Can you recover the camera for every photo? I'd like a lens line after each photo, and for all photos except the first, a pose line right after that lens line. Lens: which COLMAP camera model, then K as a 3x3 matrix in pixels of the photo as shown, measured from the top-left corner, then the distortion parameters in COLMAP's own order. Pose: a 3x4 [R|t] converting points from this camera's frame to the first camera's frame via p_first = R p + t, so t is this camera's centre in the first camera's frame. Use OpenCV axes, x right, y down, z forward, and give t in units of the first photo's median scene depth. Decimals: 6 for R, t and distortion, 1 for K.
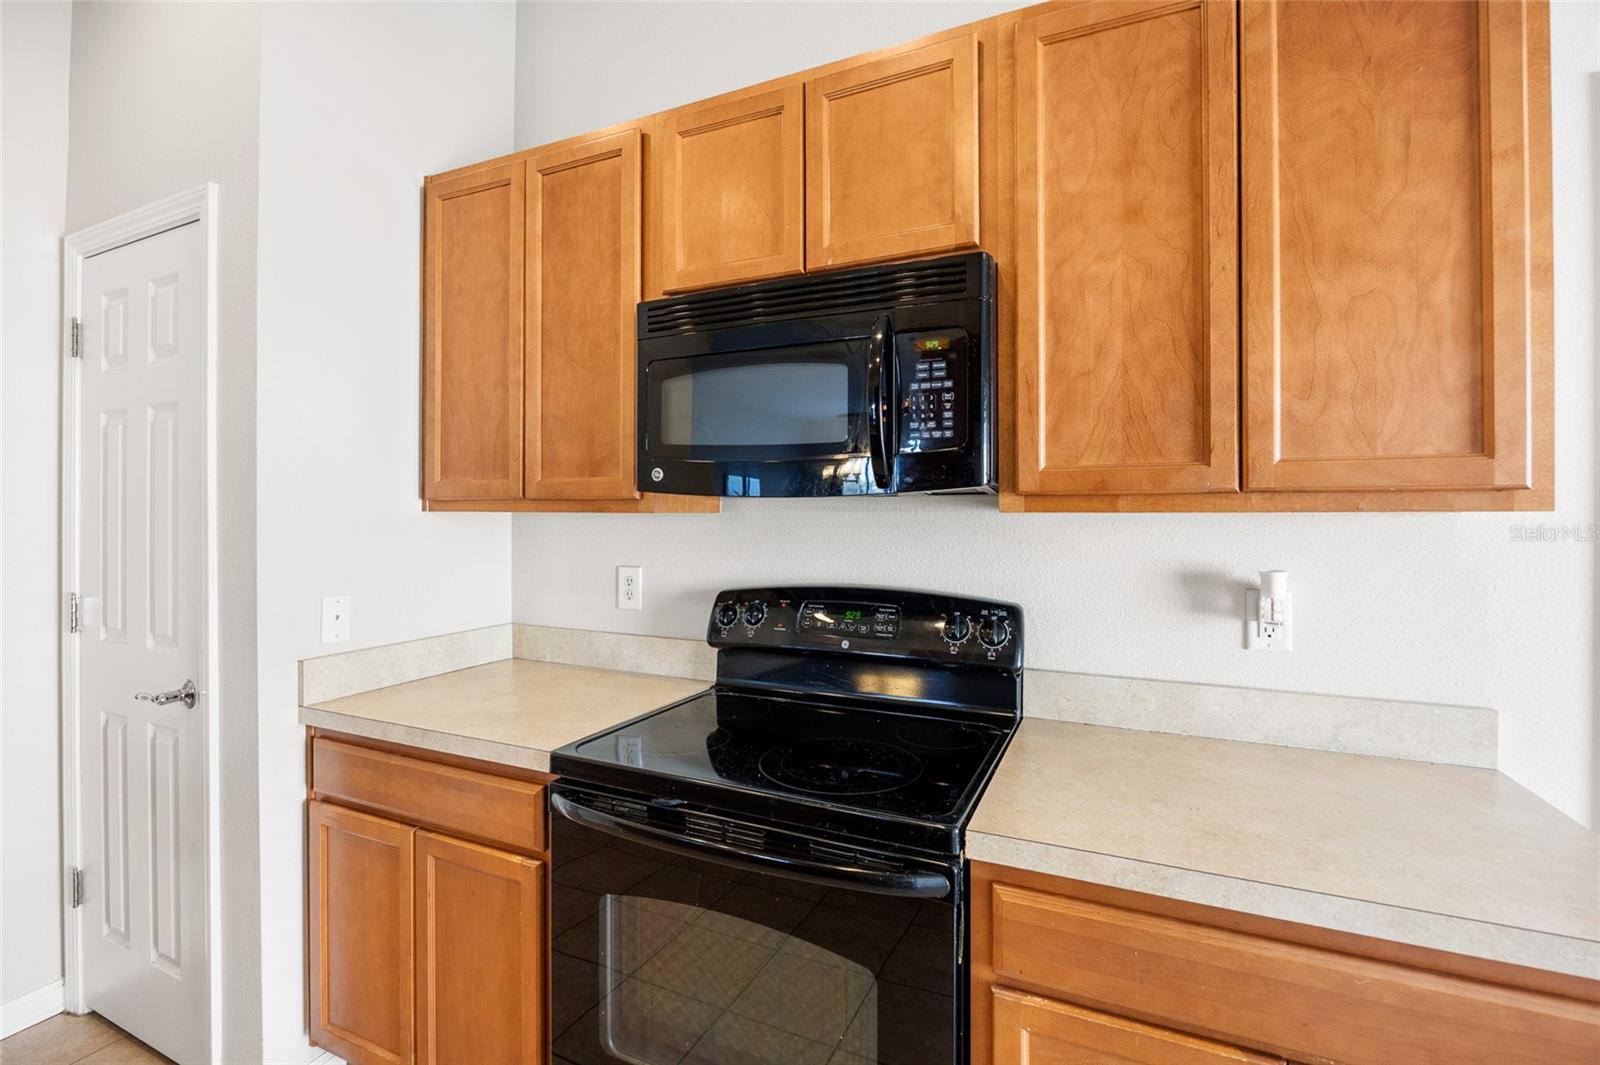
lens RADIAL K [[700.3, 0, 798.7], [0, 700.3, 504.0], [0, 0, 1]] dist [-0.029132, 0.003578]
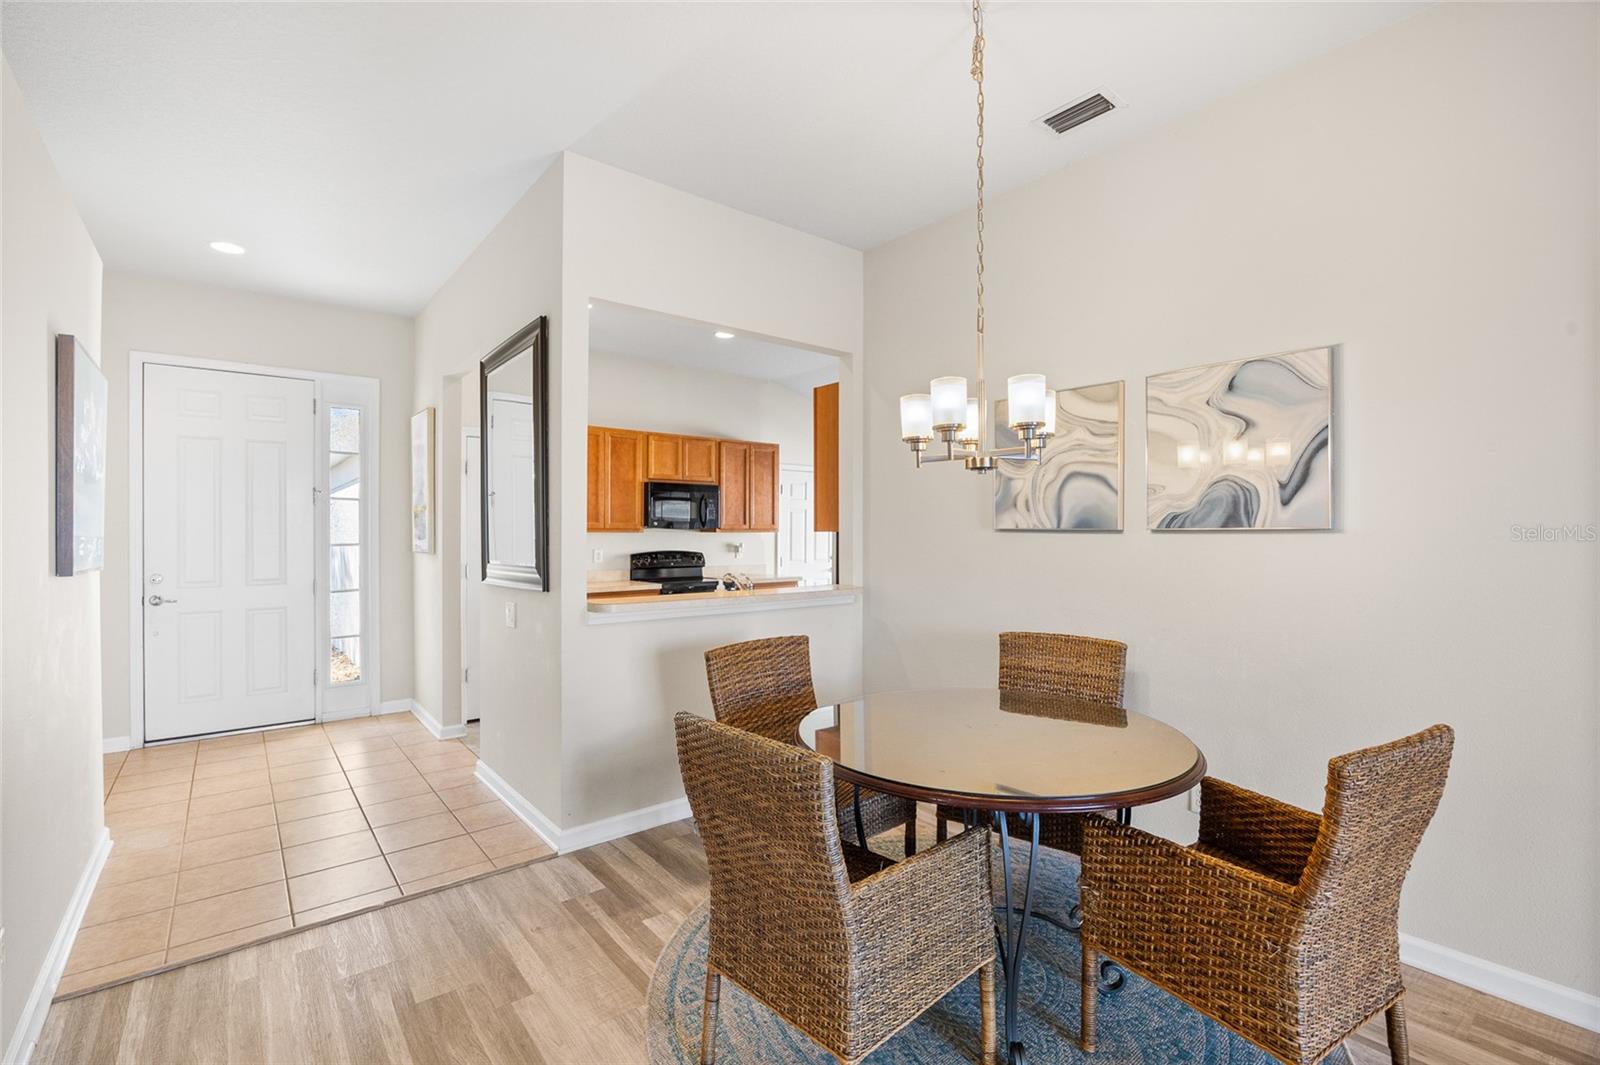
lens RADIAL K [[719.0, 0, 800.0], [0, 719.0, 532.5], [0, 0, 1]] dist [-0.012600, 0.000223]
pose [[0.442444, -0.000269, 0.896796, -3.825091], [-0.006842, 0.999970, 0.003676, -0.010743], [-0.896770, -0.007762, 0.442429, -1.761409]]
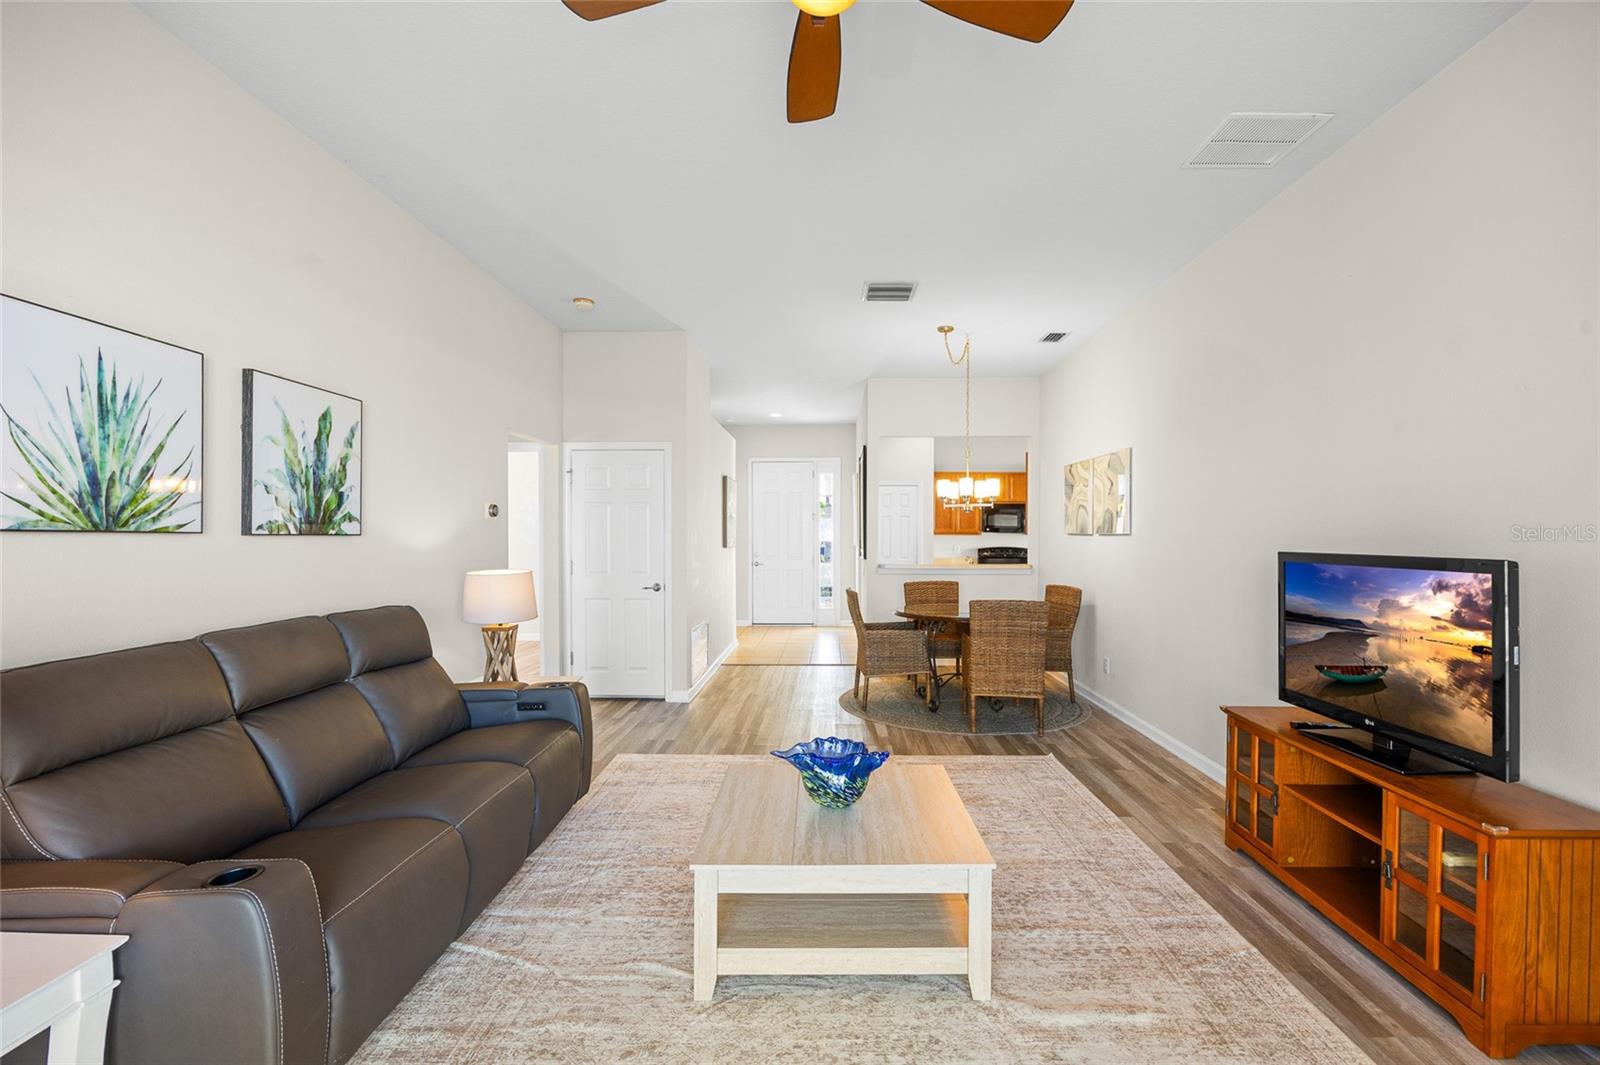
lens RADIAL K [[700.3, 0, 800.0], [0, 700.3, 532.5], [0, 0, 1]] dist [-0.014144, 0.000392]
pose [[0.921870, 0.003004, 0.387489, -4.665124], [-0.004129, 0.999989, 0.002071, -0.019156], [-0.387478, -0.003509, 0.921872, -4.710528]]
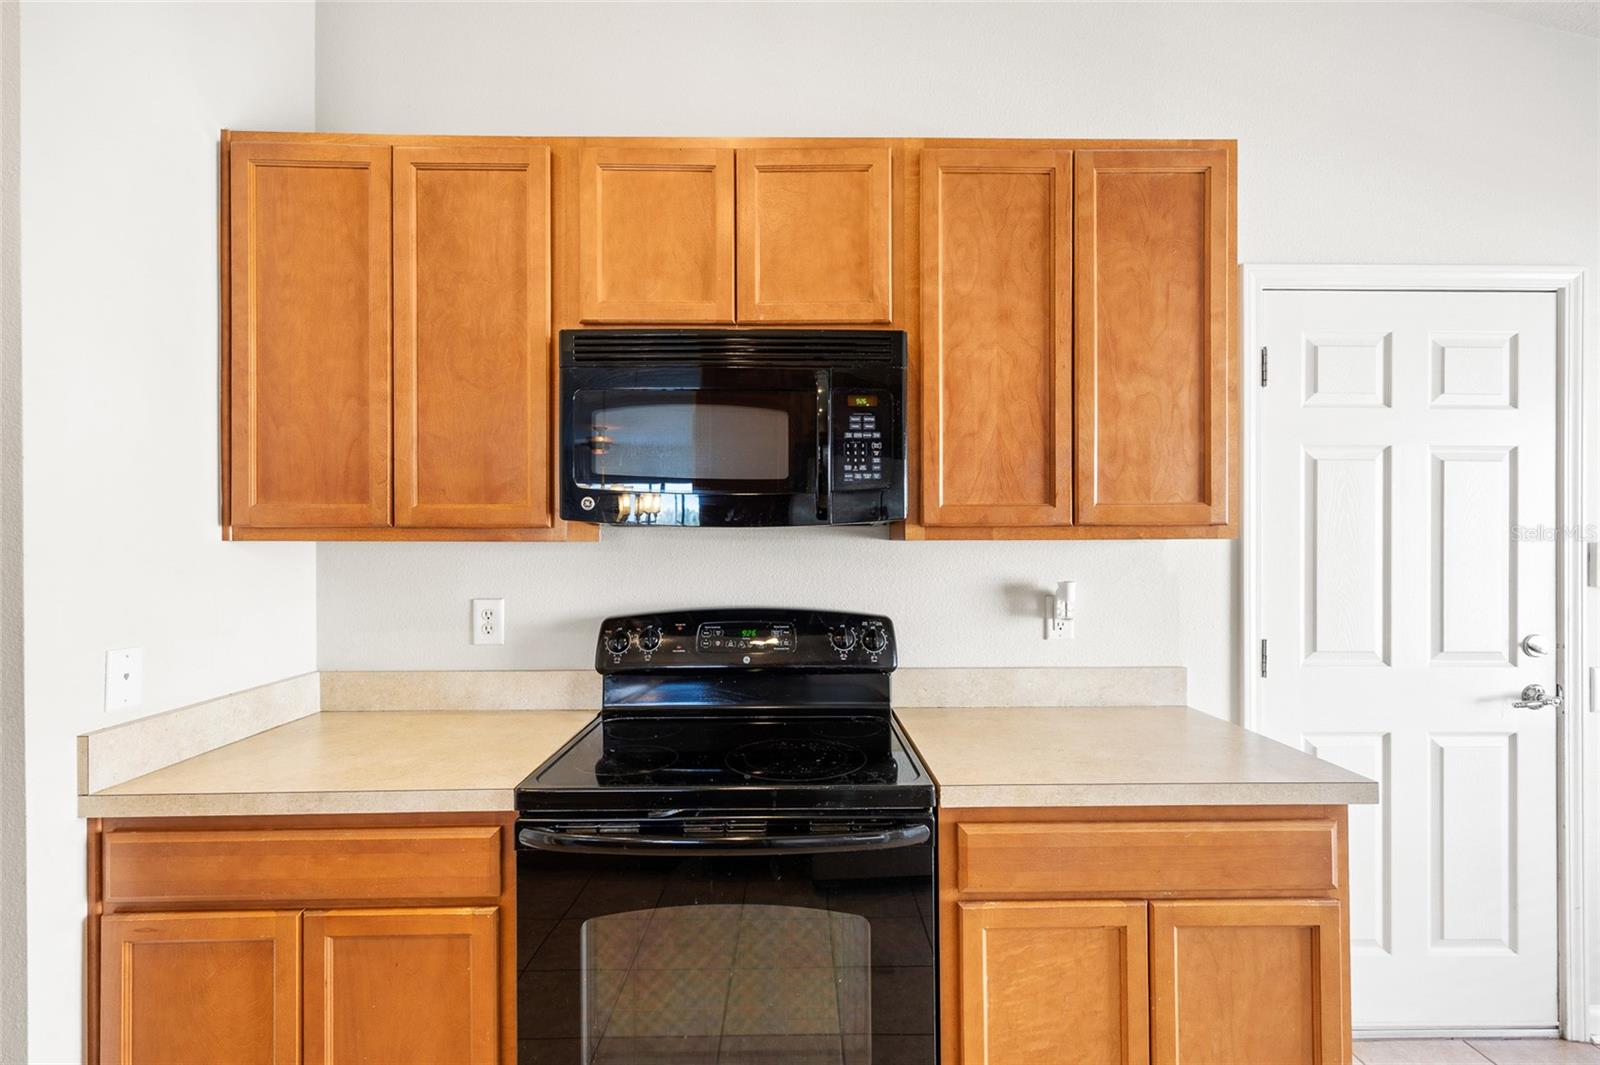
lens RADIAL K [[700.3, 0, 800.0], [0, 700.3, 532.5], [0, 0, 1]] dist [-0.014144, 0.000392]
pose [[0.902581, 0.002501, 0.430512, -0.367426], [-0.002461, 0.999997, -0.000650, -0.000502], [-0.430512, -0.000473, 0.902584, -0.040498]]
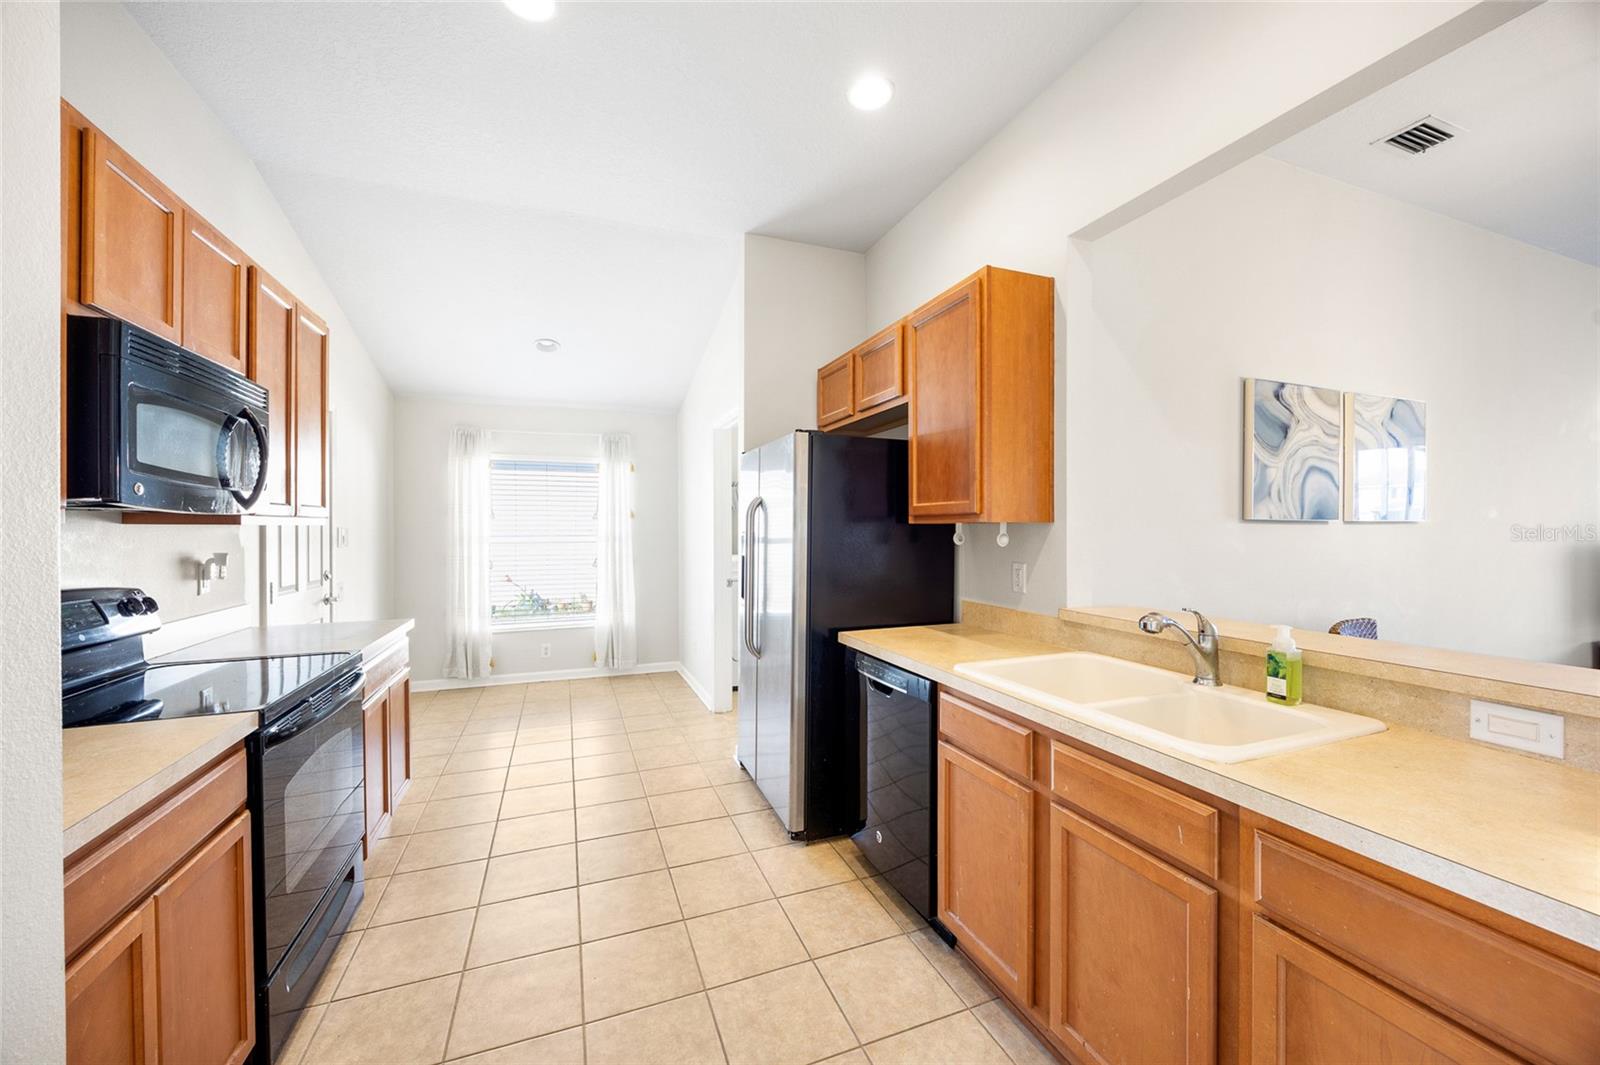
lens RADIAL K [[605.8, 0, 801.5], [0, 605.8, 540.6], [0, 0, 1]] dist [-0.003282, -0.000259]
pose [[-0.717888, -0.011745, 0.696059, -1.680412], [-0.003268, 0.999904, 0.013501, 0.024748], [-0.696151, 0.007417, -0.717857, 0.974953]]
